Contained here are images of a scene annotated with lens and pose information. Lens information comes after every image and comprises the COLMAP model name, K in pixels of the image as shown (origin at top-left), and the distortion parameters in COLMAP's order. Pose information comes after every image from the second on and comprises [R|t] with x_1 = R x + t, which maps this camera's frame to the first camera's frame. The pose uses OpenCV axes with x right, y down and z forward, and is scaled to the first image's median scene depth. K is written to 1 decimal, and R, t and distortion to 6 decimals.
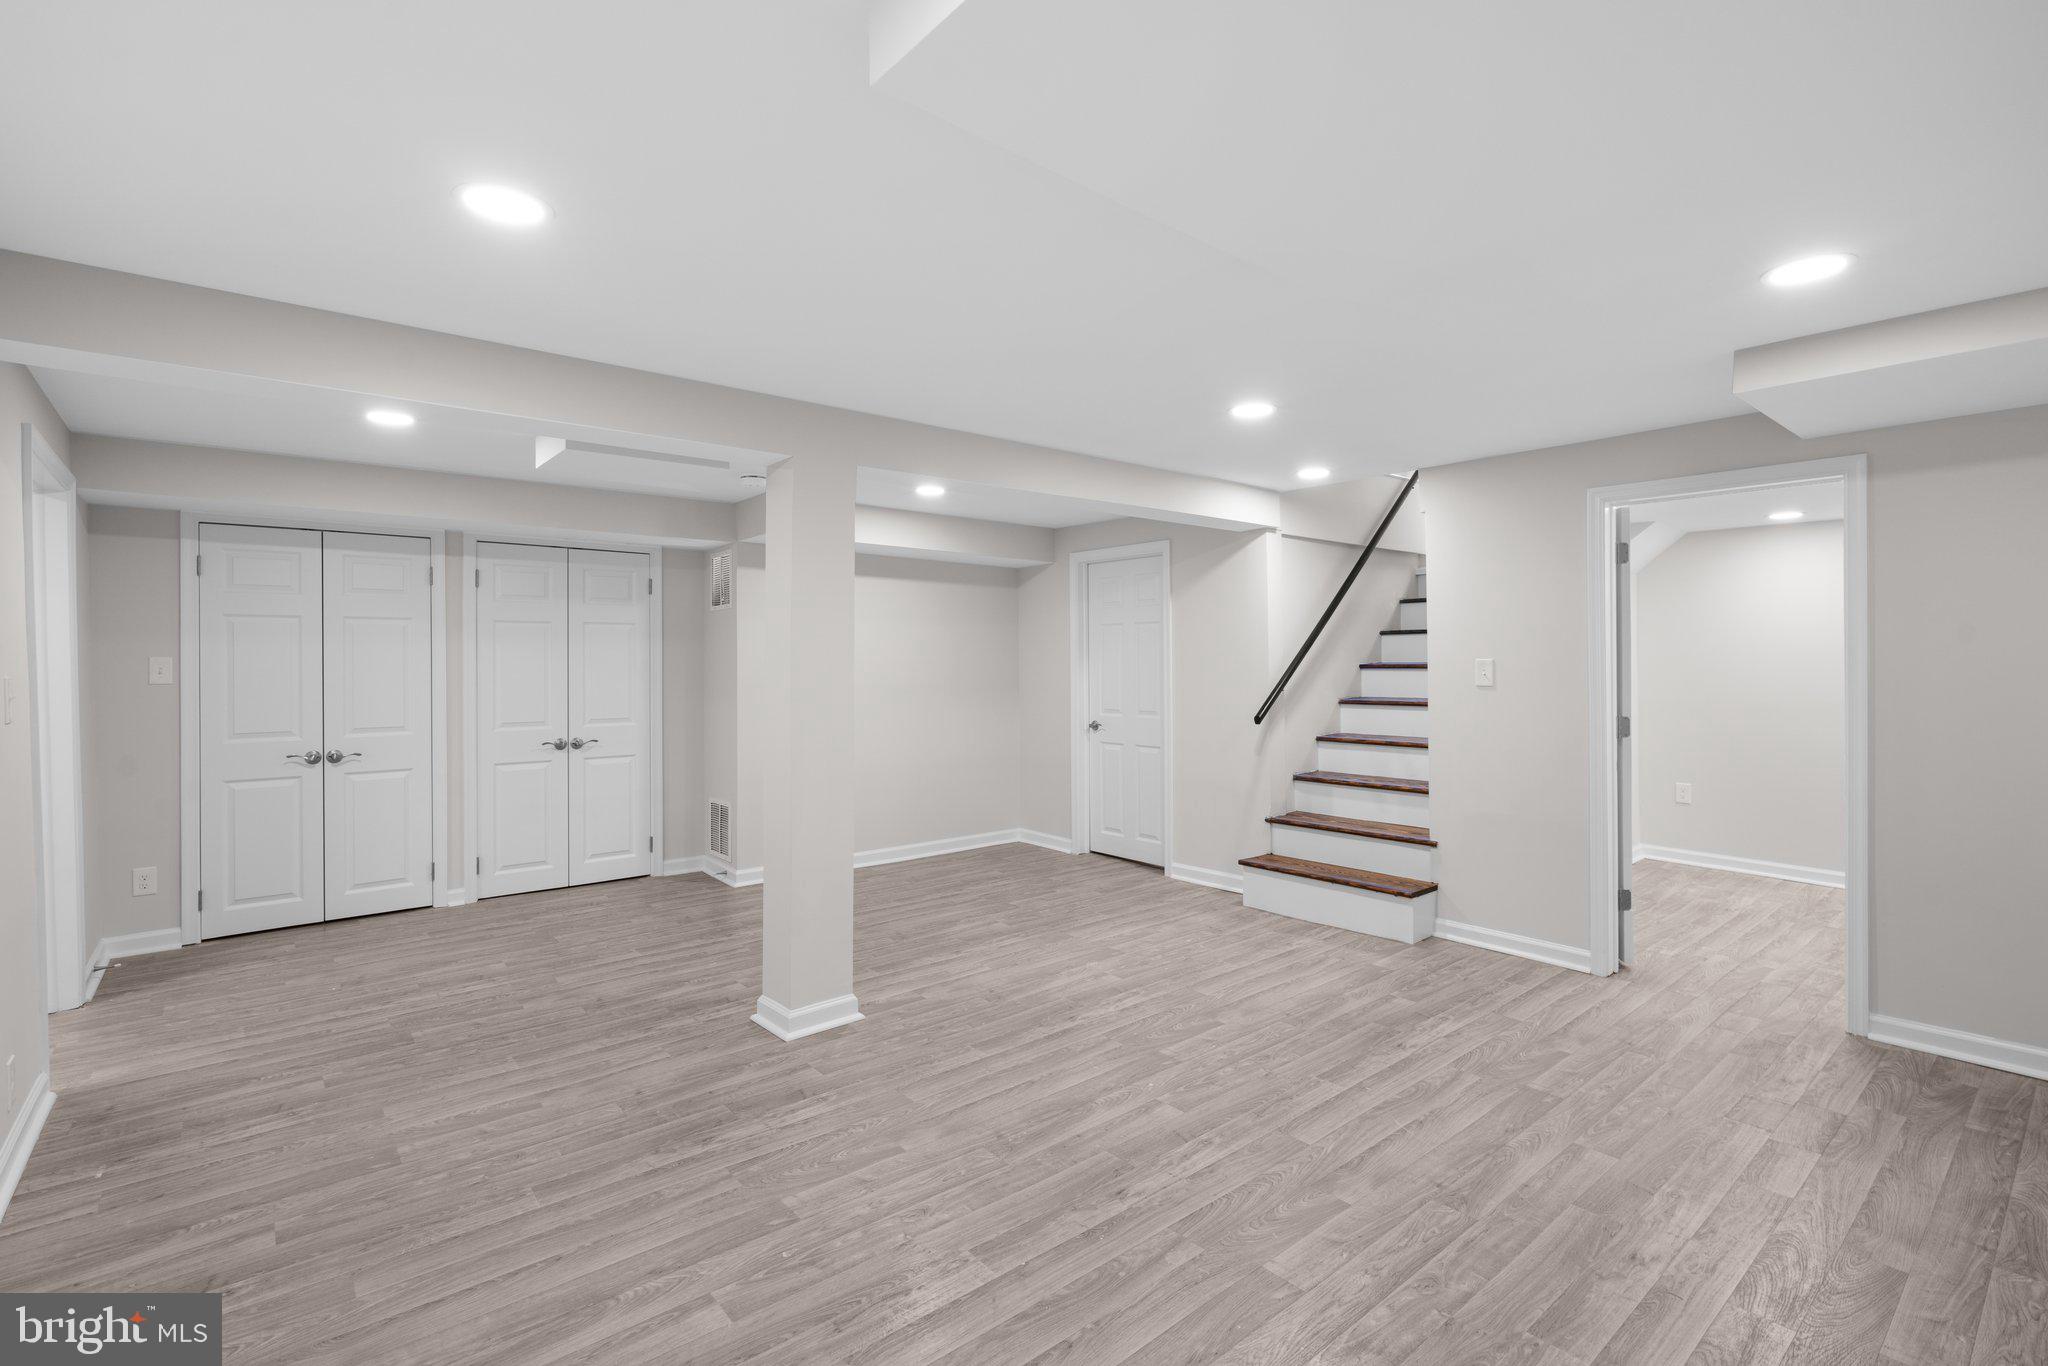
lens RADIAL K [[941.7, 0, 1019.0], [0, 941.7, 692.9], [0, 0, 1]] dist [-0.011830, 0.004342]
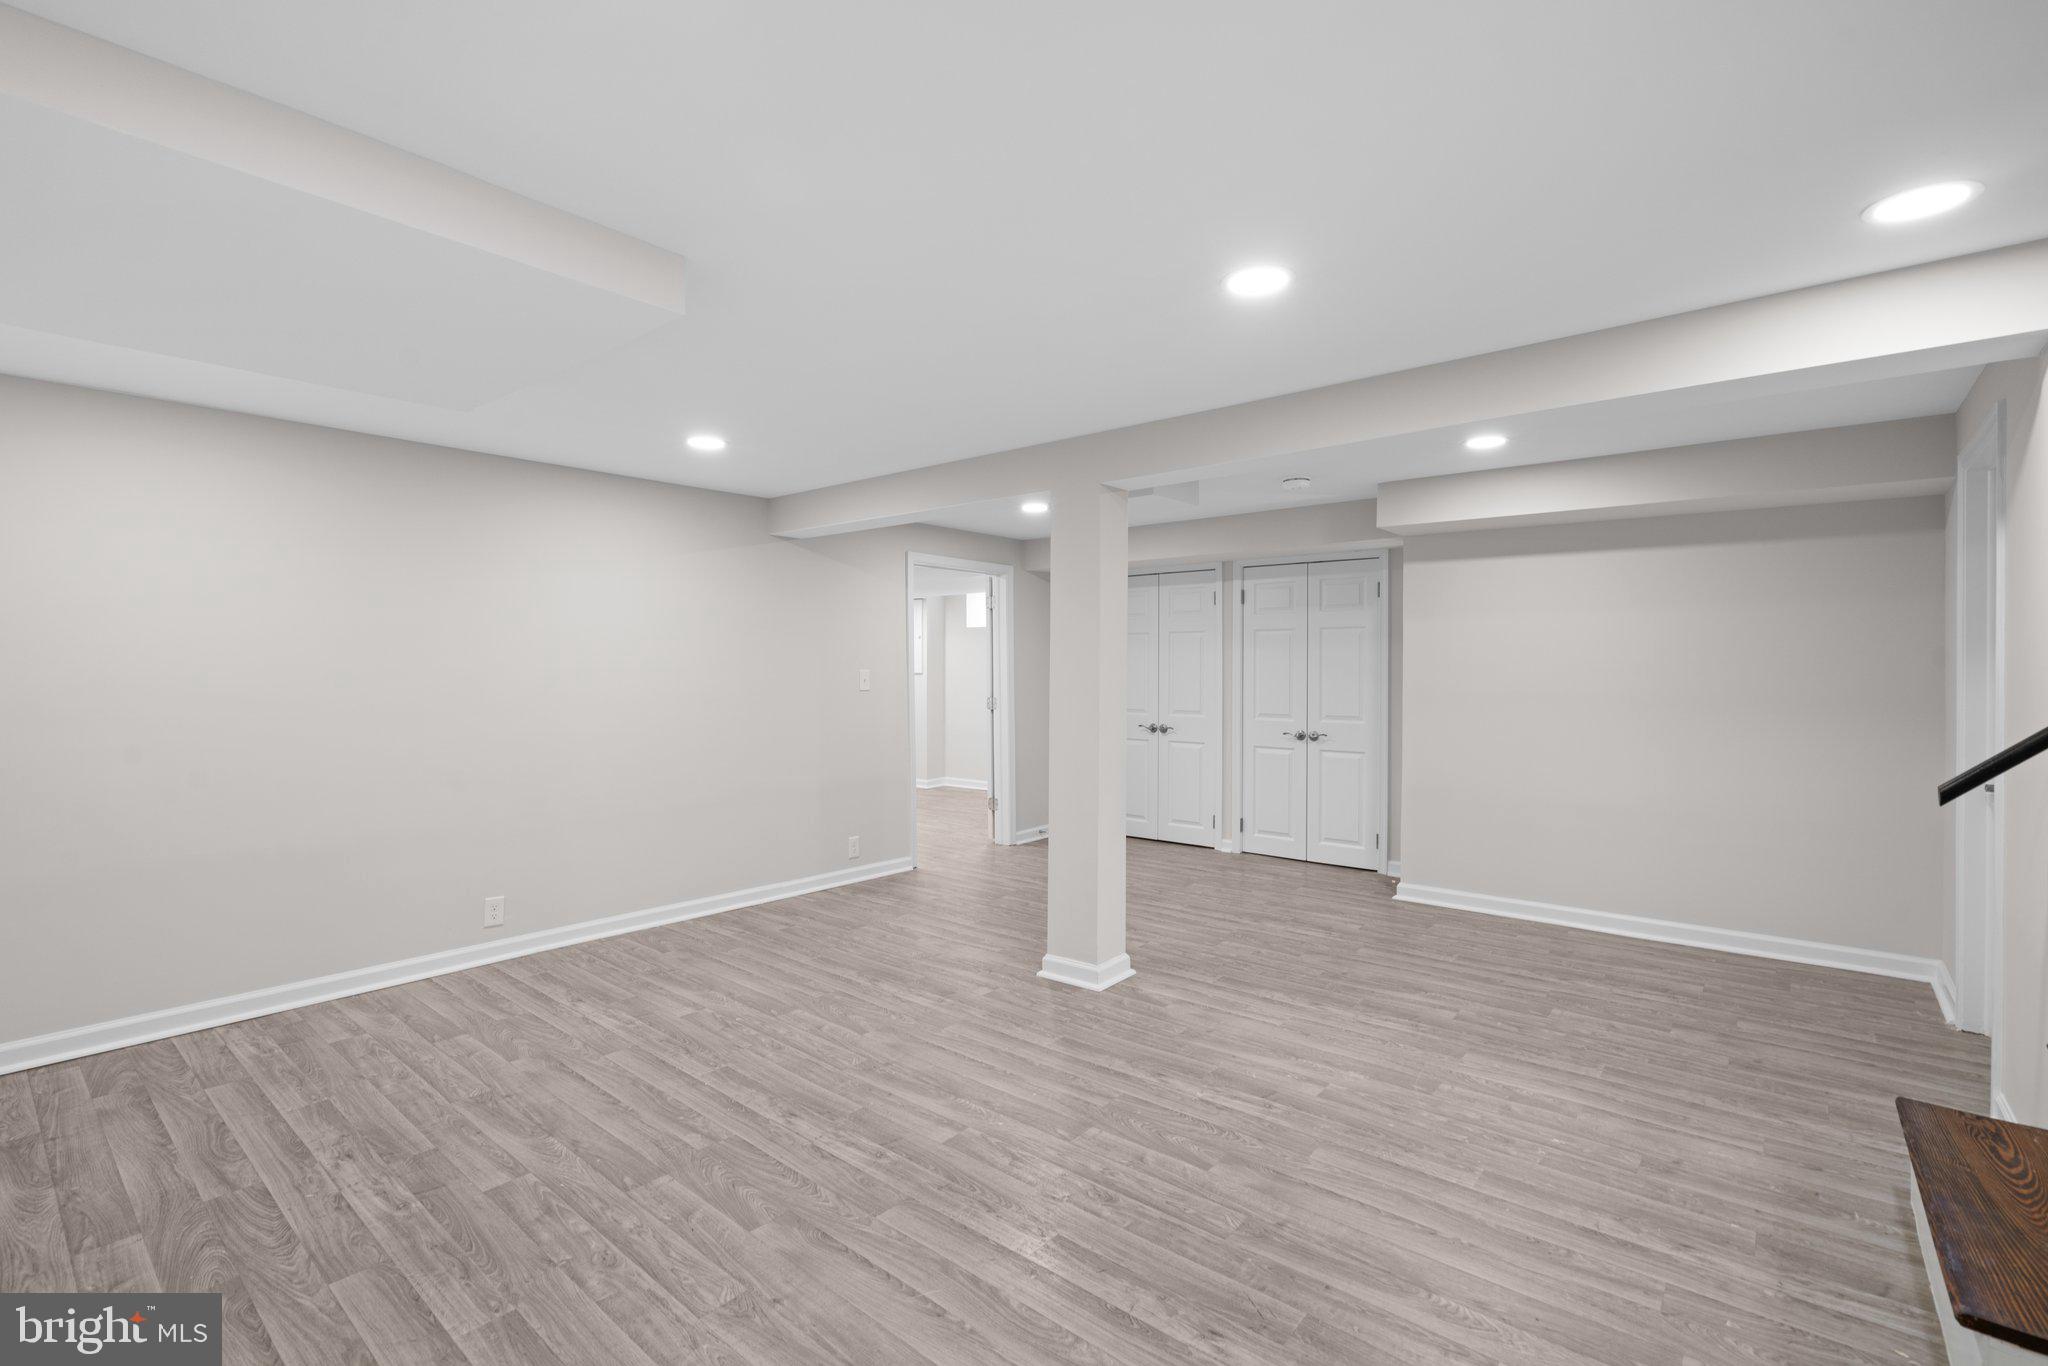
lens RADIAL K [[941.7, 0, 1043.1], [0, 941.7, 690.1], [0, 0, 1]] dist [-0.011830, 0.004342]
pose [[0.170328, 0.028361, -0.984979, 0.810655], [-0.032703, 0.999198, 0.023115, -0.022196], [0.984845, 0.028275, 0.171119, 0.680035]]
